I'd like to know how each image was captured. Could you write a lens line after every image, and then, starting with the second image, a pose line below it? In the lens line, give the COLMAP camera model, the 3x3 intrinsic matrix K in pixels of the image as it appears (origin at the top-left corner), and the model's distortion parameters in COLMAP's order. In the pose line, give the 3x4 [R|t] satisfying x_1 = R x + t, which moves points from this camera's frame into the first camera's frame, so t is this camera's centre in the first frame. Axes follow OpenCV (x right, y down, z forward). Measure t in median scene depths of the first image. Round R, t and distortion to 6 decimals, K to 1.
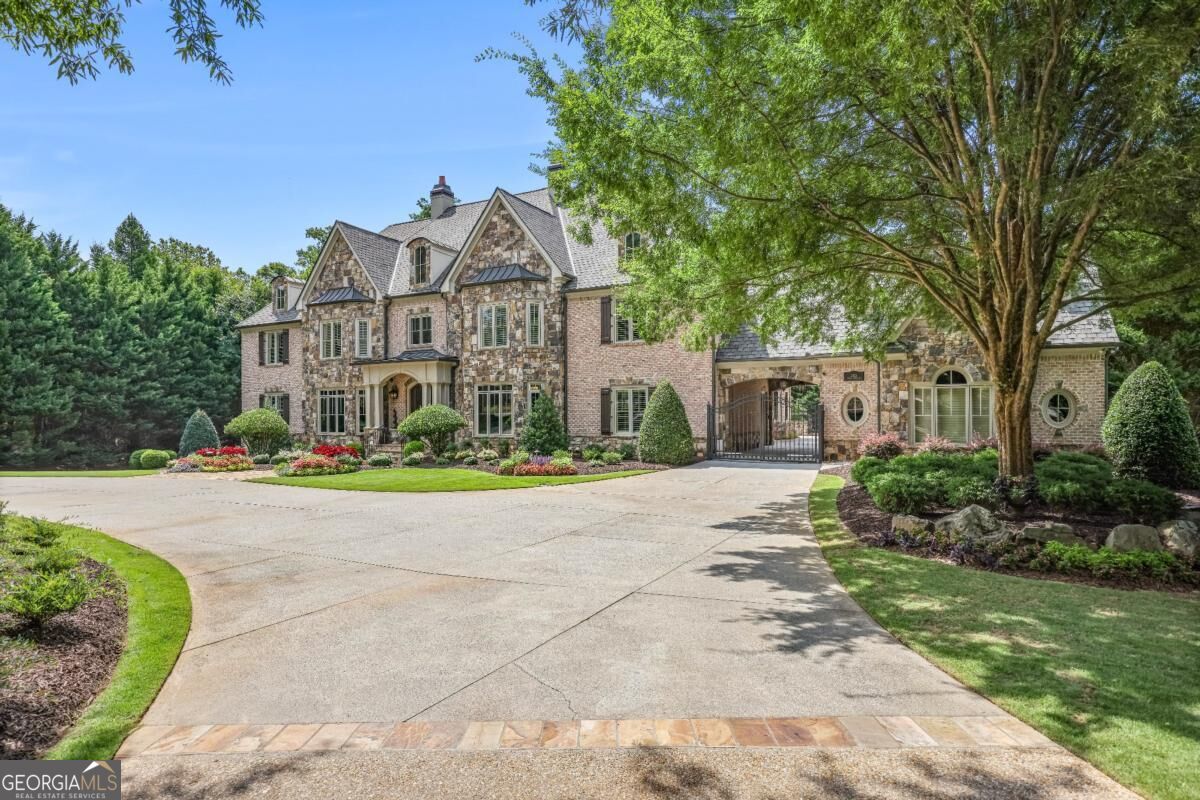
lens RADIAL K [[676.6, 0, 599.9], [0, 676.6, 400.6], [0, 0, 1]] dist [-0.002345, -0.000017]
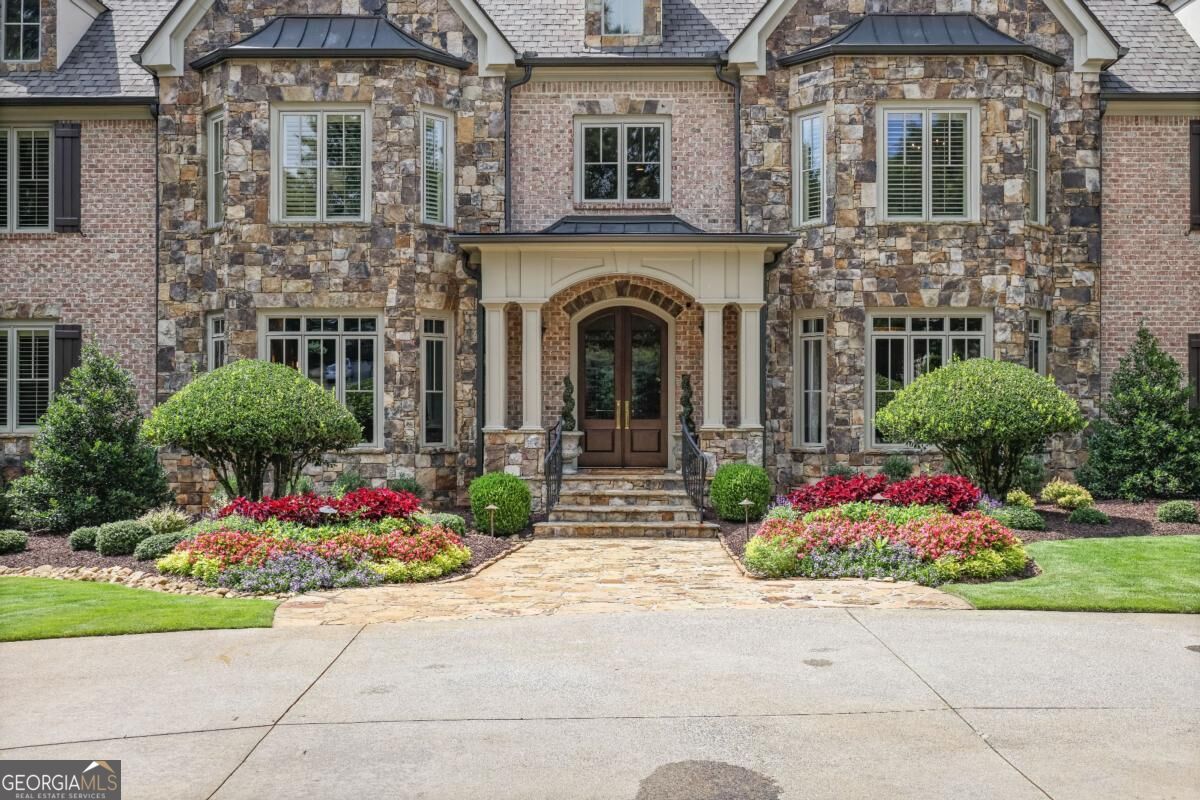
lens RADIAL K [[1227.7, 0, 600.1], [0, 1227.7, 404.9], [0, 0, 1]] dist [0.008189, 0.000000]
pose [[0.881077, 0.011413, 0.472834, -0.643719], [-0.014540, 0.999890, 0.002960, 0.027884], [-0.472749, -0.009483, 0.881146, 0.459881]]
